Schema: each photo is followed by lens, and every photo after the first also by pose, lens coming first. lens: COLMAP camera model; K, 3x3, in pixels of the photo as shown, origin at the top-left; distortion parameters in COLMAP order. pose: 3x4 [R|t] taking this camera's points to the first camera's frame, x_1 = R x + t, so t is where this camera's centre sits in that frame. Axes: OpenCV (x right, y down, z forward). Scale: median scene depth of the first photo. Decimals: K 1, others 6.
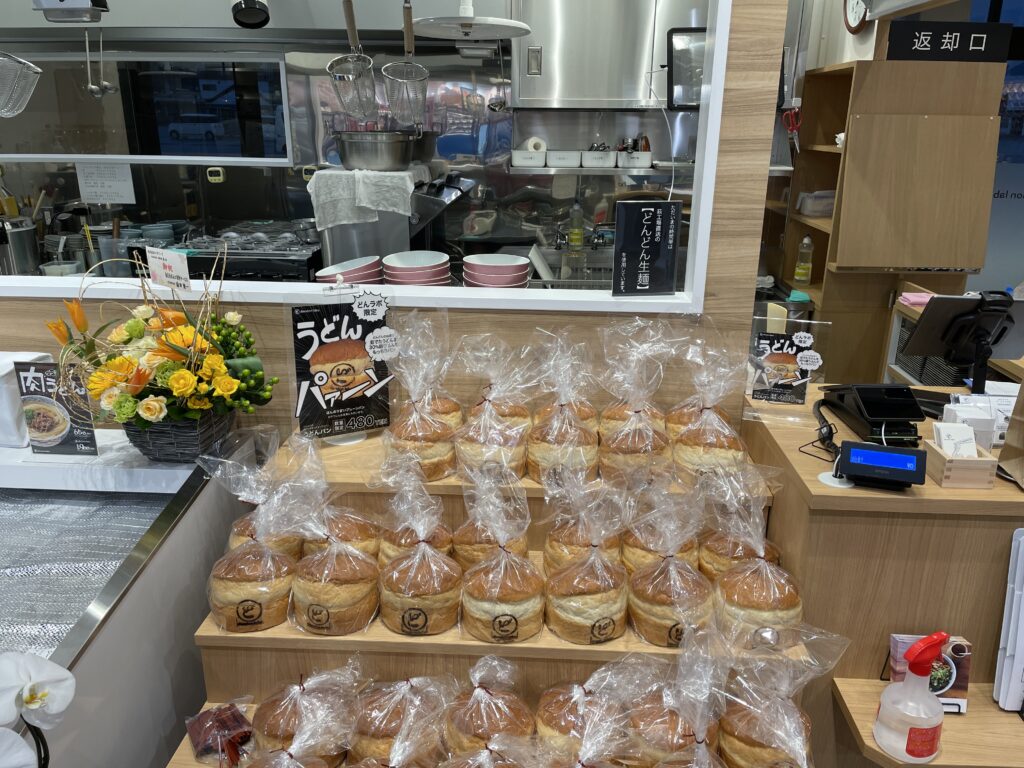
lens RADIAL K [[770.6, 0, 512.8], [0, 770.6, 368.6], [0, 0, 1]] dist [0.085654, -0.113127]
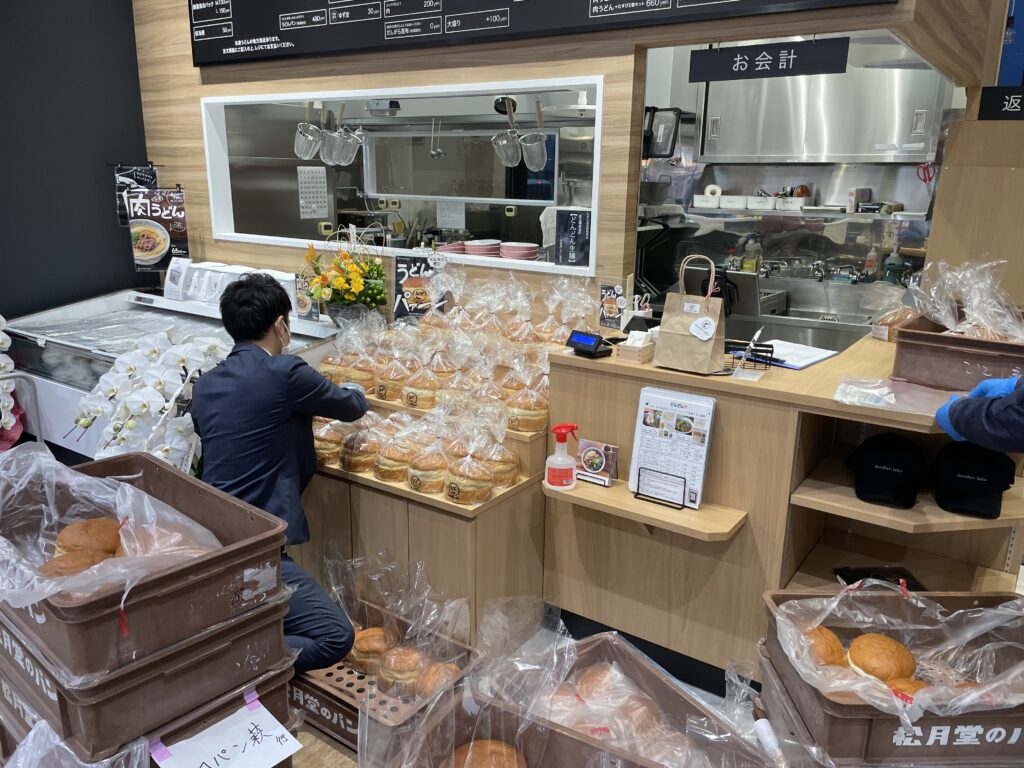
lens RADIAL K [[770.6, 0, 512.8], [0, 770.6, 368.6], [0, 0, 1]] dist [0.085654, -0.113127]
pose [[0.852268, 0.132016, -0.506173, 0.976829], [-0.170021, 0.985002, -0.029374, 0.206067], [0.494704, 0.111094, 0.861932, -0.514962]]
